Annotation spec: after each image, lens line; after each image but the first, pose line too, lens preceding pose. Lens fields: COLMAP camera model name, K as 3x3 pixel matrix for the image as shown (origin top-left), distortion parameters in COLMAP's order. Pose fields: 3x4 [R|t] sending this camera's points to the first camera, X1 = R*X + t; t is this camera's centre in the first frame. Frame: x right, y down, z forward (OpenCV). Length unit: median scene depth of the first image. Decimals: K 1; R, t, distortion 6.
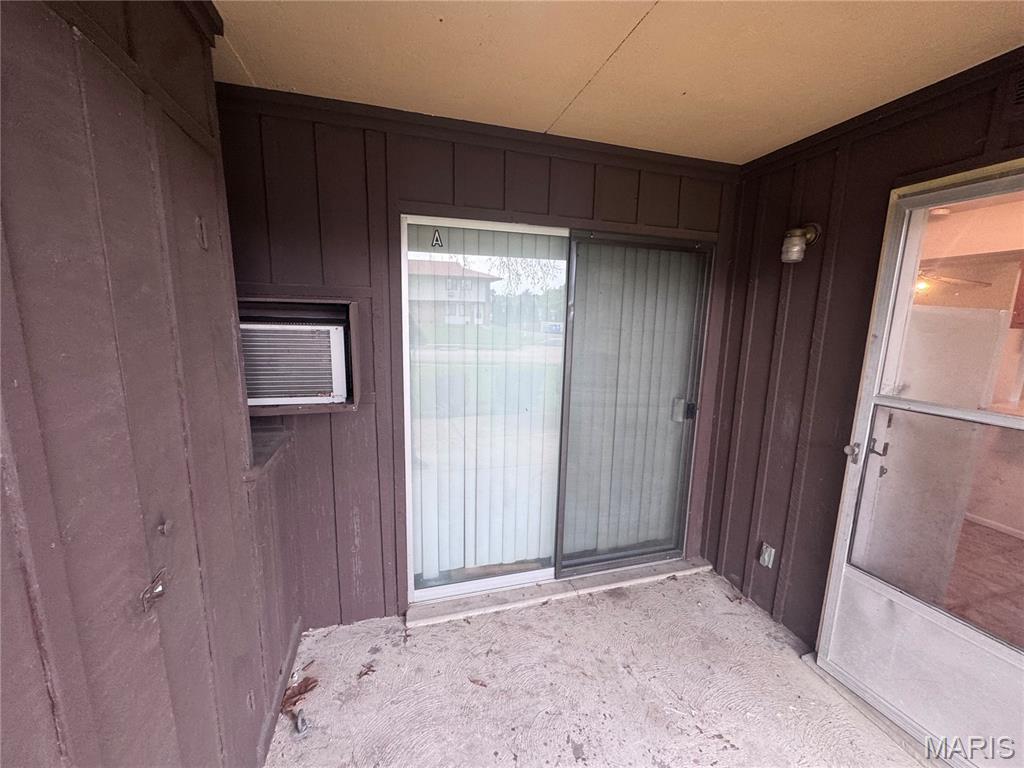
lens RADIAL K [[407.7, 0, 508.9], [0, 407.7, 384.6], [0, 0, 1]] dist [-0.007432, 0.000710]
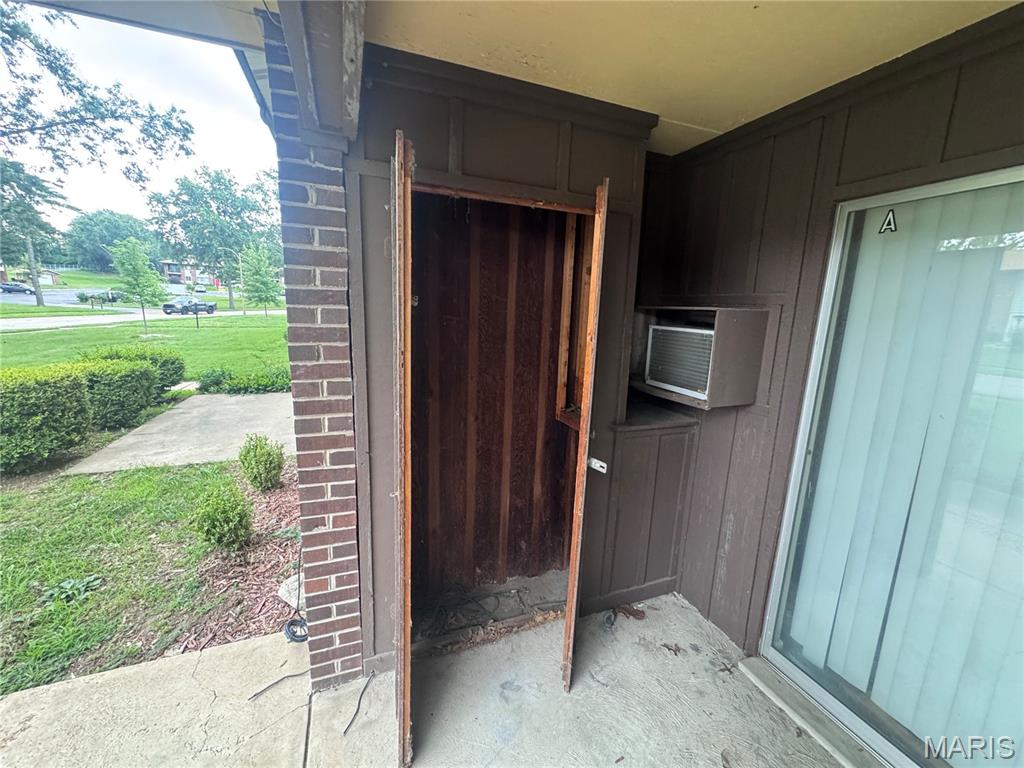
lens RADIAL K [[407.7, 0, 510.4], [0, 407.7, 381.9], [0, 0, 1]] dist [-0.007432, 0.000710]
pose [[0.087642, 0.162846, -0.982751, 0.525259], [-0.196815, 0.969931, 0.143170, -0.050889], [0.976516, 0.180872, 0.117057, 0.303857]]
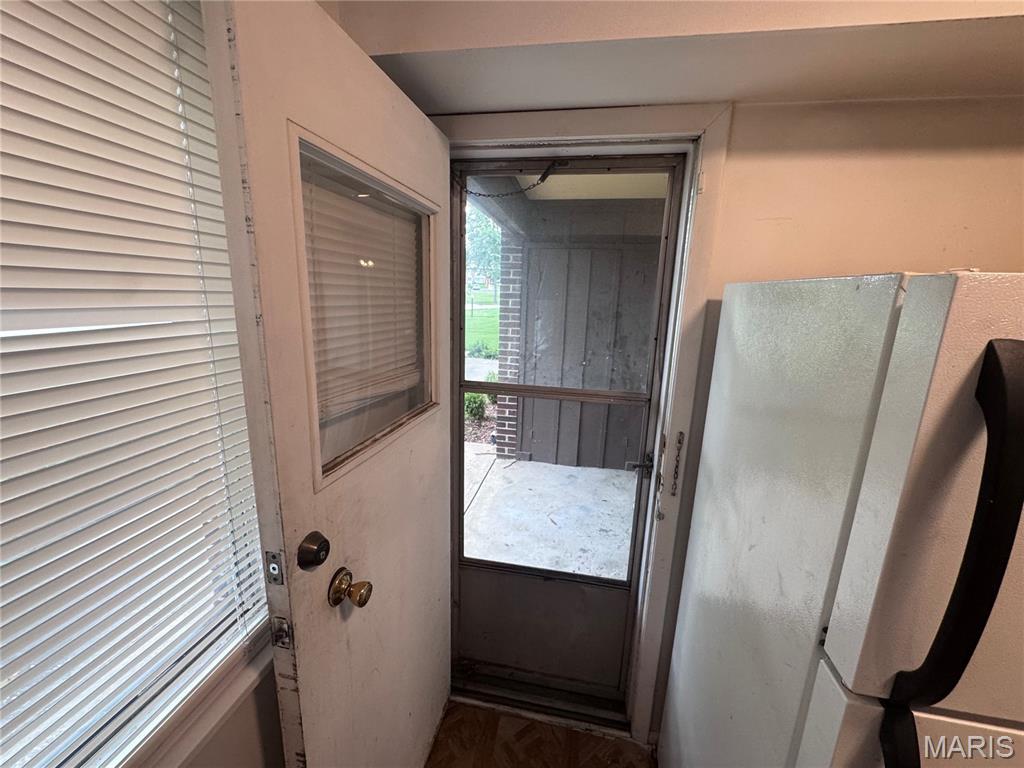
lens RADIAL K [[407.7, 0, 511.6], [0, 407.7, 384.3], [0, 0, 1]] dist [-0.007432, 0.000710]
pose [[-0.451854, 0.160494, -0.877536, 1.528921], [-0.185107, 0.945406, 0.268221, -0.150951], [0.872676, 0.283635, -0.397477, 0.928150]]
